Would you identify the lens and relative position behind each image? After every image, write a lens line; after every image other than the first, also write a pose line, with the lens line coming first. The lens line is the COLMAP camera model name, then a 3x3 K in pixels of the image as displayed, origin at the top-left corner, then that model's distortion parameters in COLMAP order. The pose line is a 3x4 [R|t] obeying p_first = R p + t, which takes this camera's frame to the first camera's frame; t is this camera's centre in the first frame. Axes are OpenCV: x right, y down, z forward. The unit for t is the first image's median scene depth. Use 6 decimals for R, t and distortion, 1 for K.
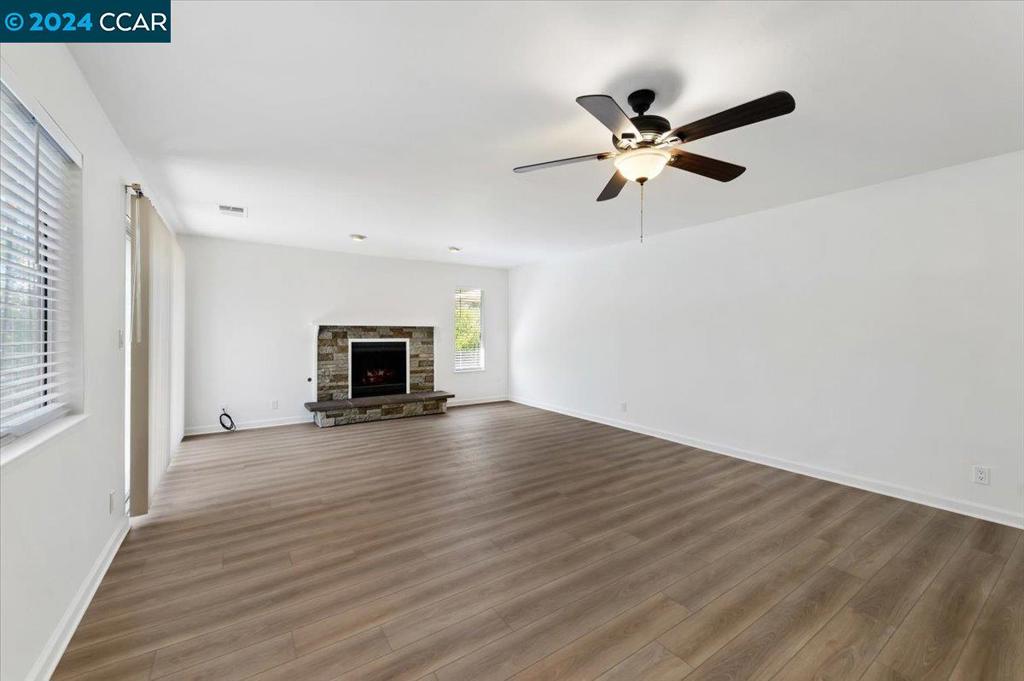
lens RADIAL K [[410.6, 0, 517.8], [0, 410.6, 329.9], [0, 0, 1]] dist [0.006960, -0.001447]
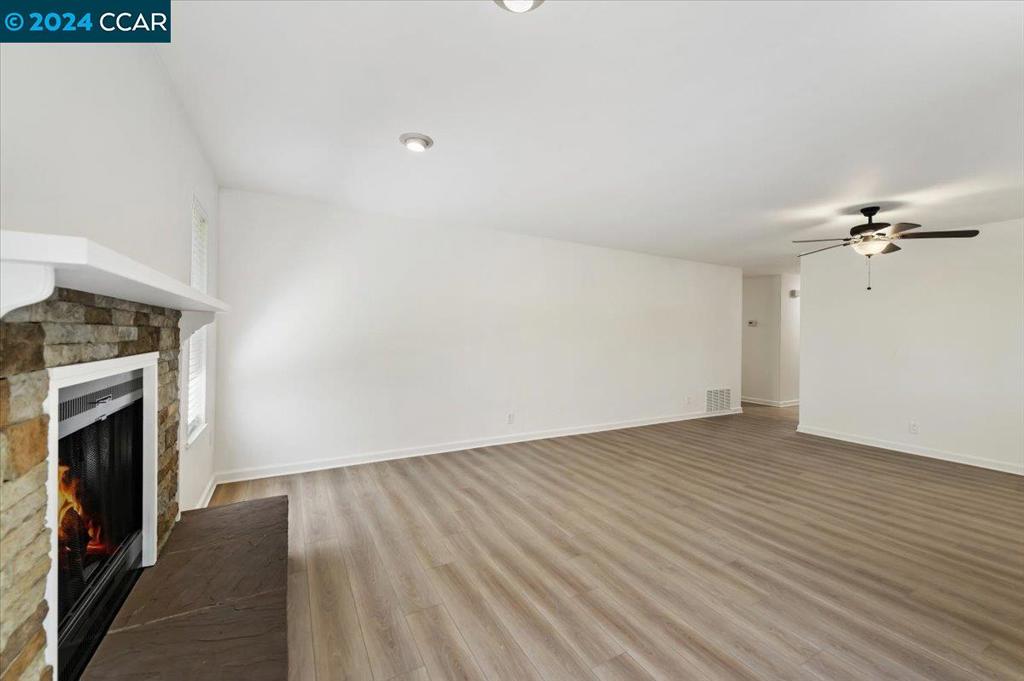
lens RADIAL K [[410.6, 0, 515.2], [0, 410.6, 334.9], [0, 0, 1]] dist [0.006960, -0.001447]
pose [[0.083407, -0.000675, 0.996515, -0.532908], [-0.016292, 0.999865, 0.002041, 0.004110], [-0.996382, -0.016406, 0.083384, 0.788536]]
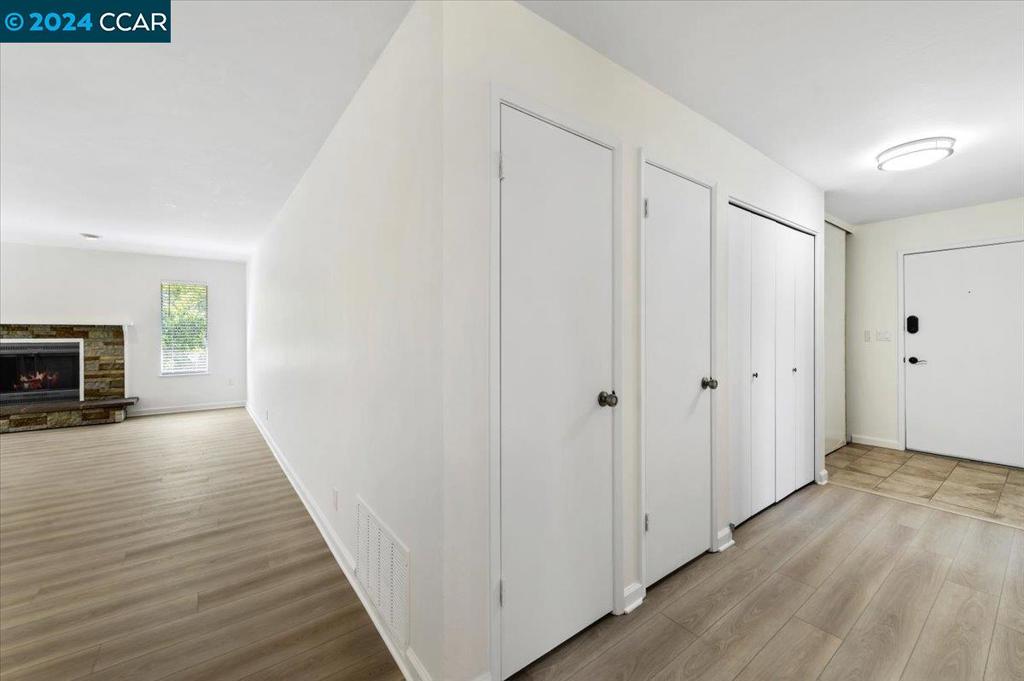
lens RADIAL K [[410.6, 0, 521.4], [0, 410.6, 336.0], [0, 0, 1]] dist [0.006960, -0.001447]
pose [[0.998383, 0.001113, 0.056831, 0.657903], [-0.001945, 0.999892, 0.014589, 0.000153], [-0.056809, -0.014676, 0.998277, 0.061601]]
